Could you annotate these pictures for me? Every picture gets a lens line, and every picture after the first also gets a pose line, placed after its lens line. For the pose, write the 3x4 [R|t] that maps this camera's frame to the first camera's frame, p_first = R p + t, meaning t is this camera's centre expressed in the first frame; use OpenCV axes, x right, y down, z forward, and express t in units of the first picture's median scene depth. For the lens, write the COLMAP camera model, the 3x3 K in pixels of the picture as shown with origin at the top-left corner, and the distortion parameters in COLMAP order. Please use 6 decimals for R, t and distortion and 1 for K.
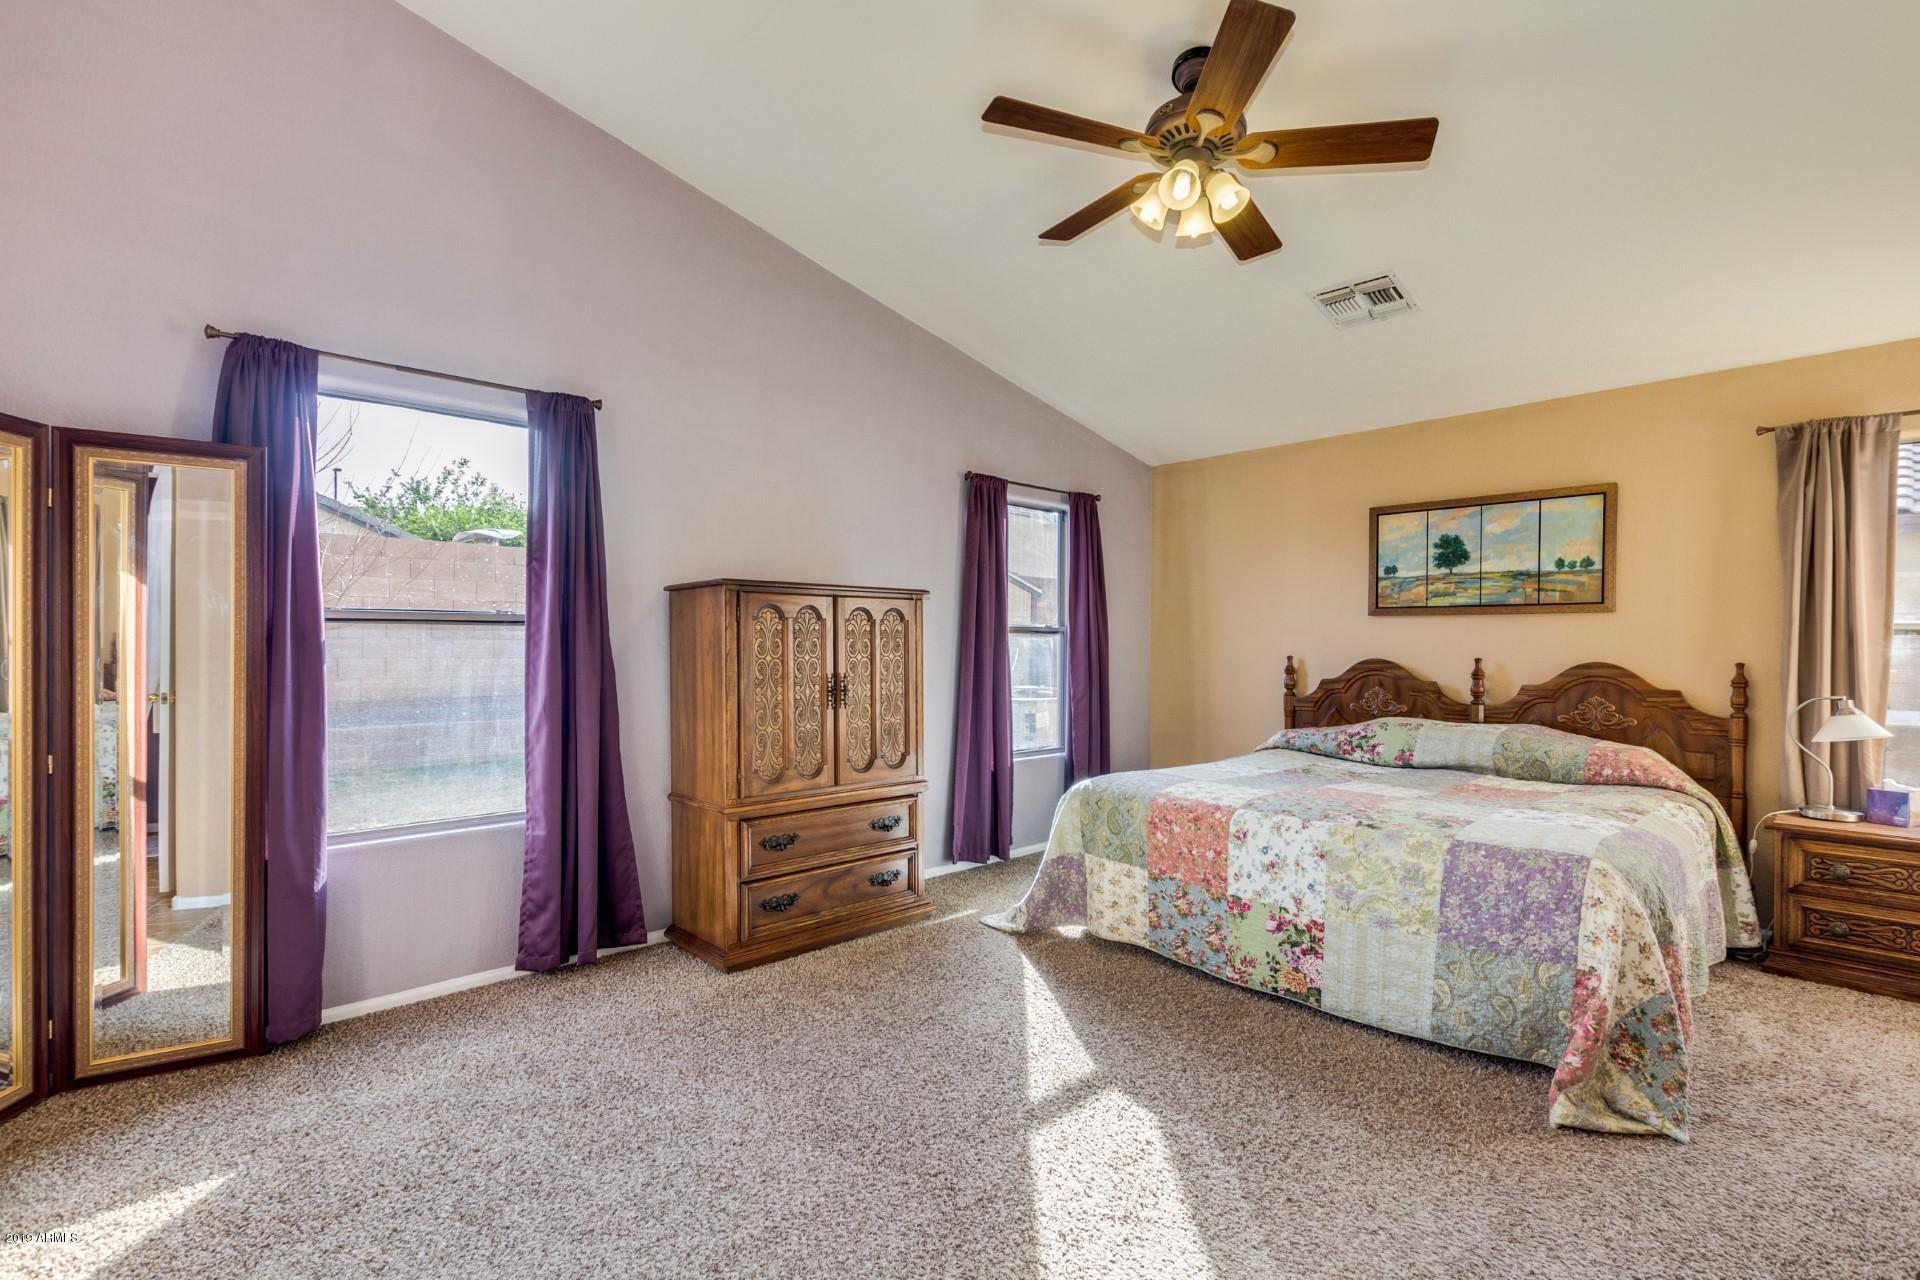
lens RADIAL K [[885.7, 0, 954.7], [0, 885.7, 647.3], [0, 0, 1]] dist [0.003561, 0.000206]
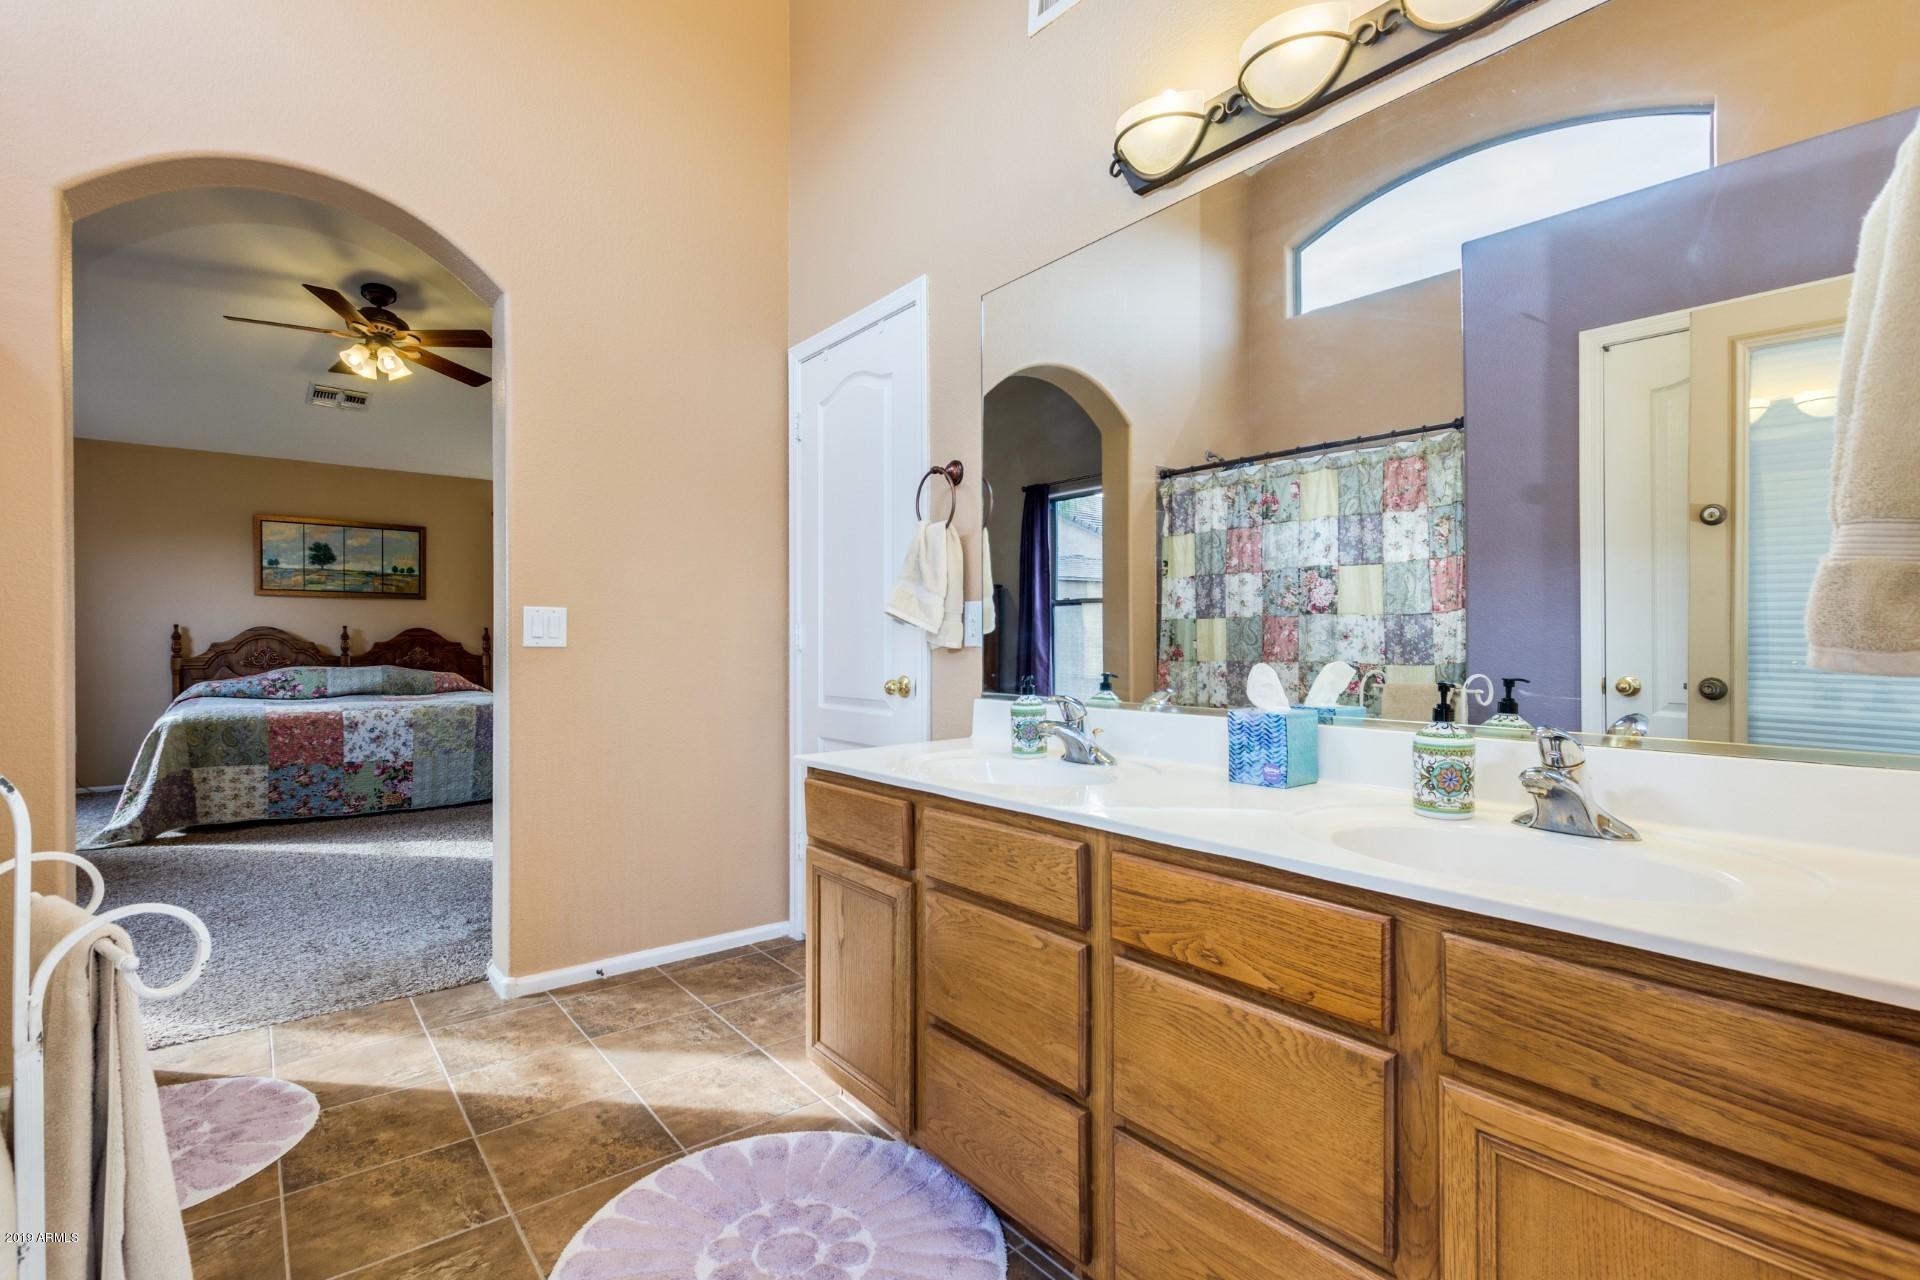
lens RADIAL K [[885.7, 0, 954.7], [0, 885.7, 647.3], [0, 0, 1]] dist [0.003561, 0.000206]
pose [[0.080228, -0.013894, 0.996680, -0.986525], [0.003444, 0.999901, 0.013661, 0.037027], [-0.996771, 0.002337, 0.080268, -0.207930]]
